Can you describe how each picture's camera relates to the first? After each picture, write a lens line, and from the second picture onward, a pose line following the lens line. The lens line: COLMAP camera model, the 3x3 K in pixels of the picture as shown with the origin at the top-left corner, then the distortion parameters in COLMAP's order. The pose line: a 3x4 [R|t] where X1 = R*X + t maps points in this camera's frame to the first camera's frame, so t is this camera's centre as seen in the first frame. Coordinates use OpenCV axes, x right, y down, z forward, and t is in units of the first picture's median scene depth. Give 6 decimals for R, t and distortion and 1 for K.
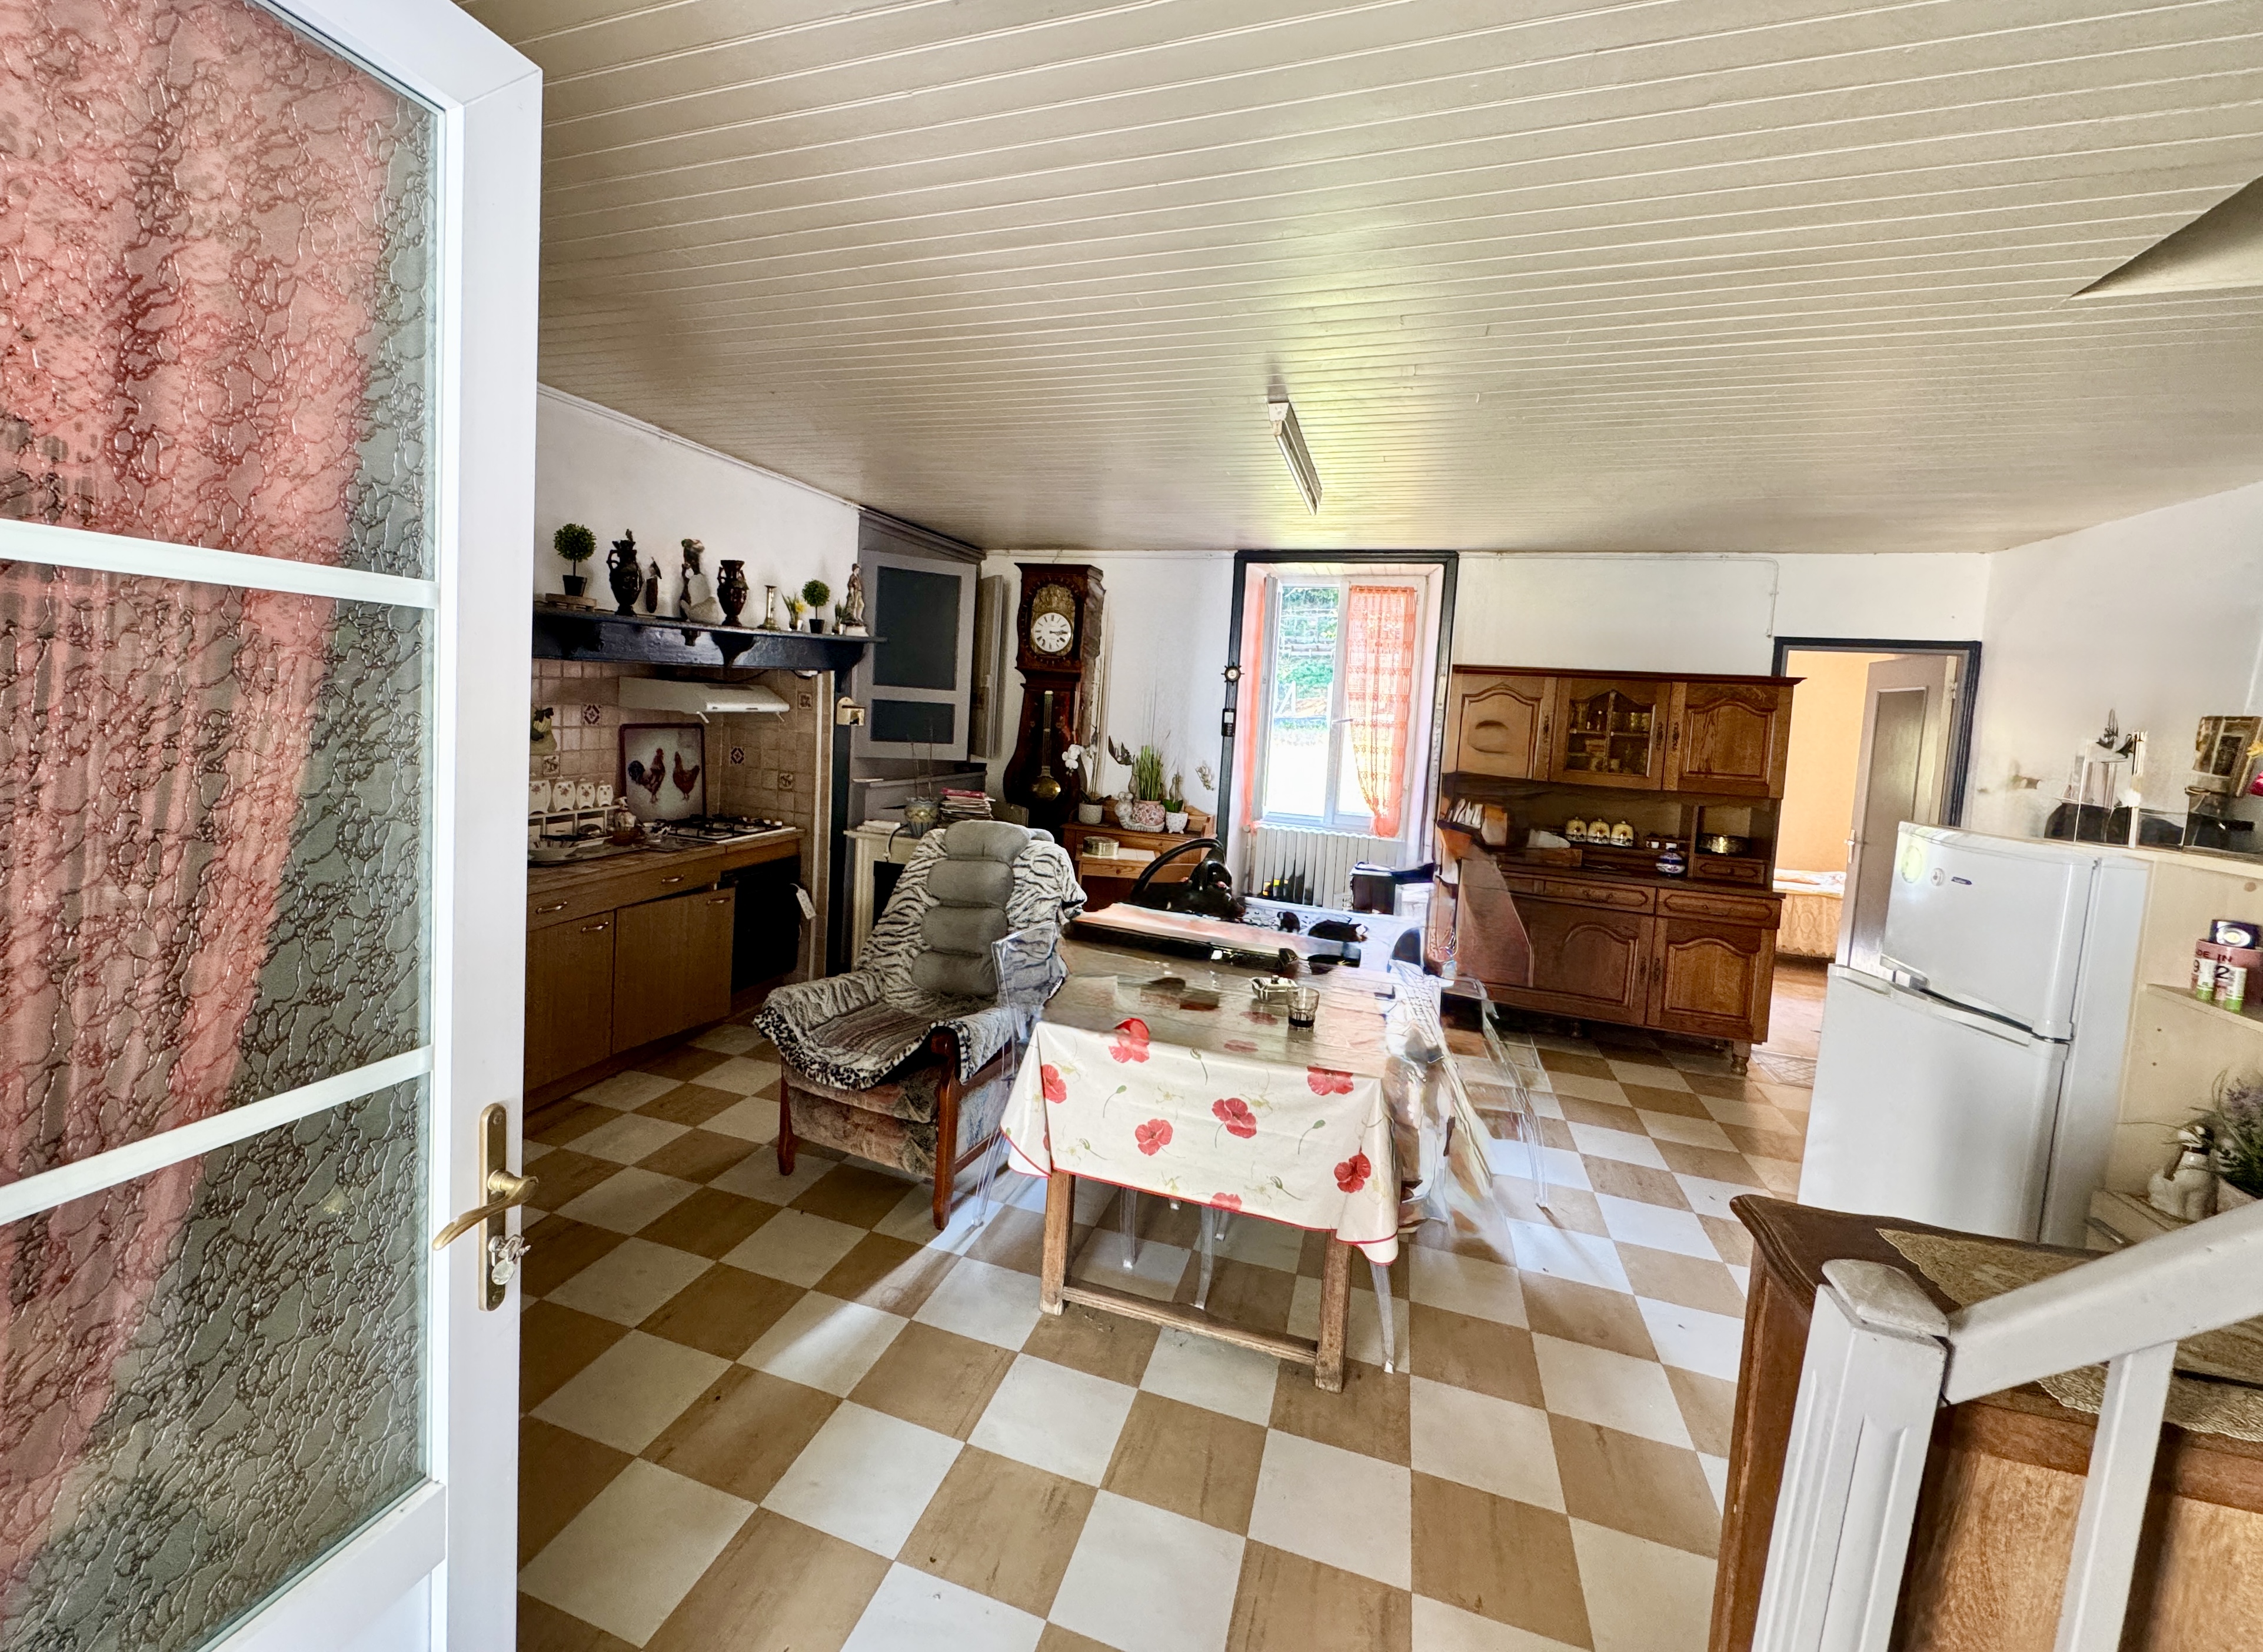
lens RADIAL K [[914.0, 0, 1087.9], [0, 914.0, 778.6], [0, 0, 1]] dist [0.000120, 0.000573]
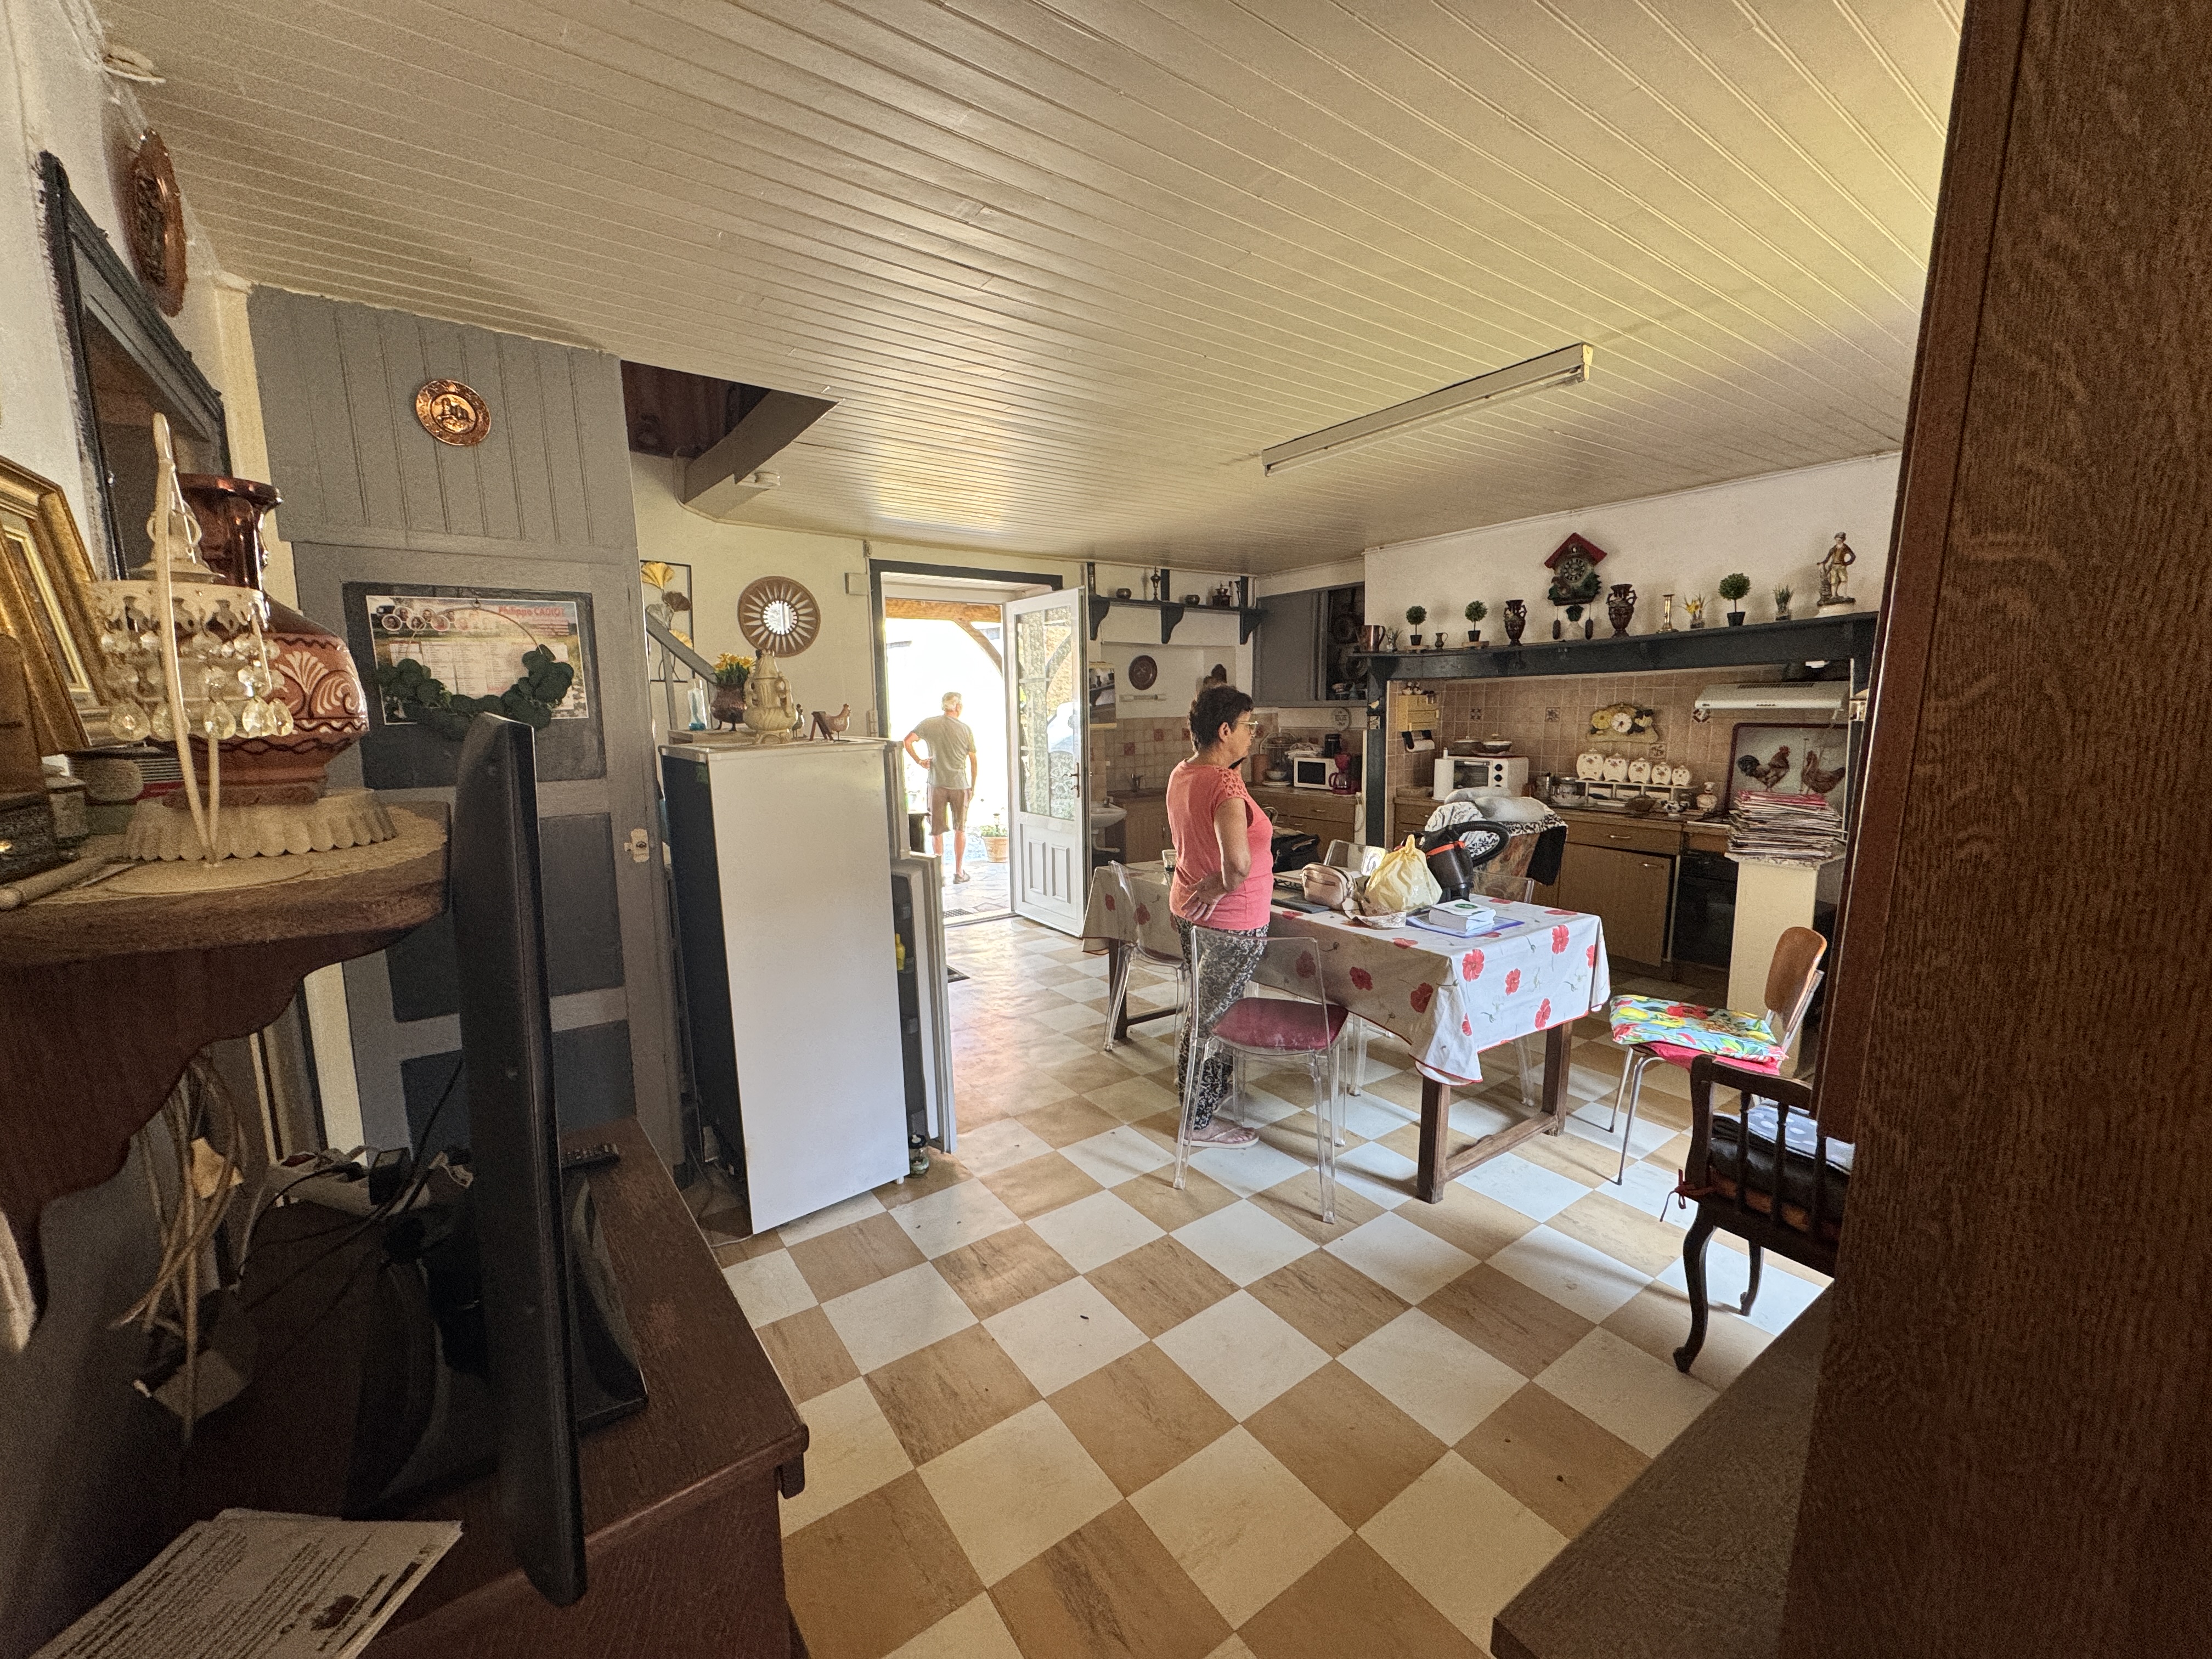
lens RADIAL K [[893.5, 0, 1106.5], [0, 893.5, 834.9], [0, 0, 1]] dist [0.000120, 0.000573]
pose [[-0.572028, 0.073757, -0.816911, 0.828598], [-0.090881, 0.984117, 0.152491, -0.017470], [0.815184, 0.161471, -0.556240, 0.912586]]
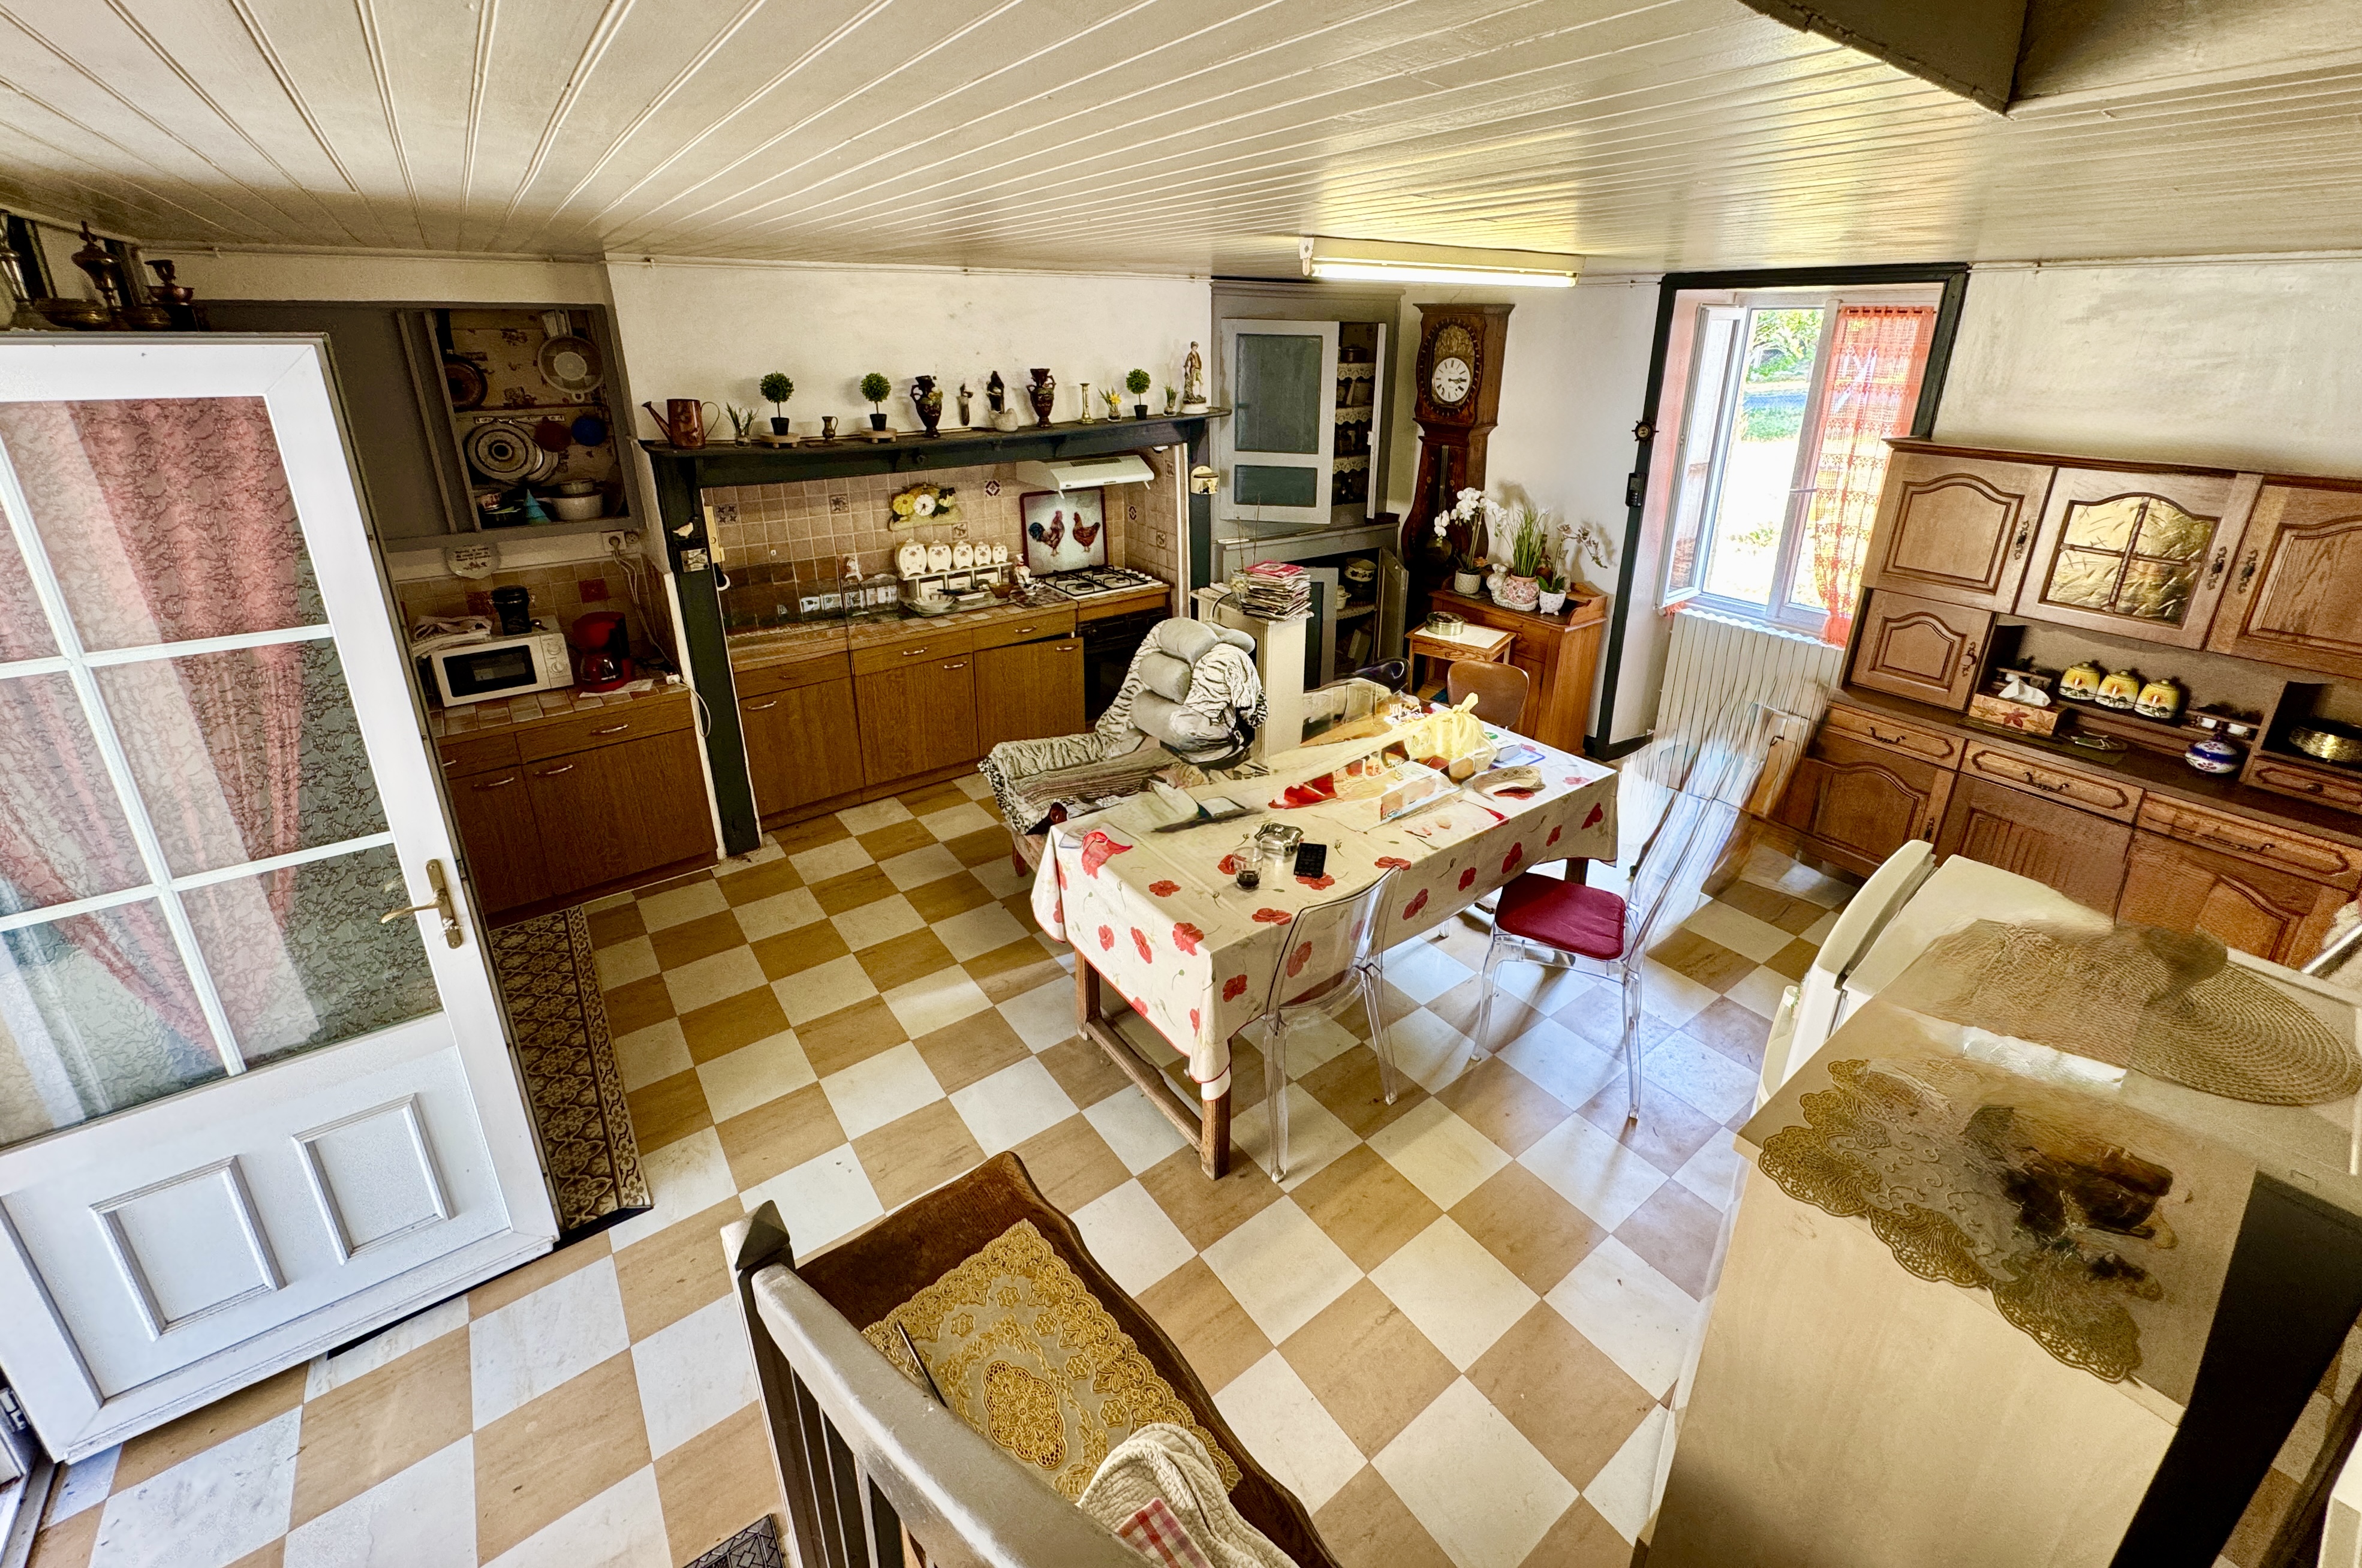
lens RADIAL K [[948.4, 0, 1236.6], [0, 948.4, 667.5], [0, 0, 1]] dist [-0.002146, 0.000135]
pose [[0.840181, 0.138275, -0.524381, 0.395790], [-0.015270, 0.972596, 0.232000, -0.120468], [0.542091, -0.186914, 0.819268, 0.062731]]
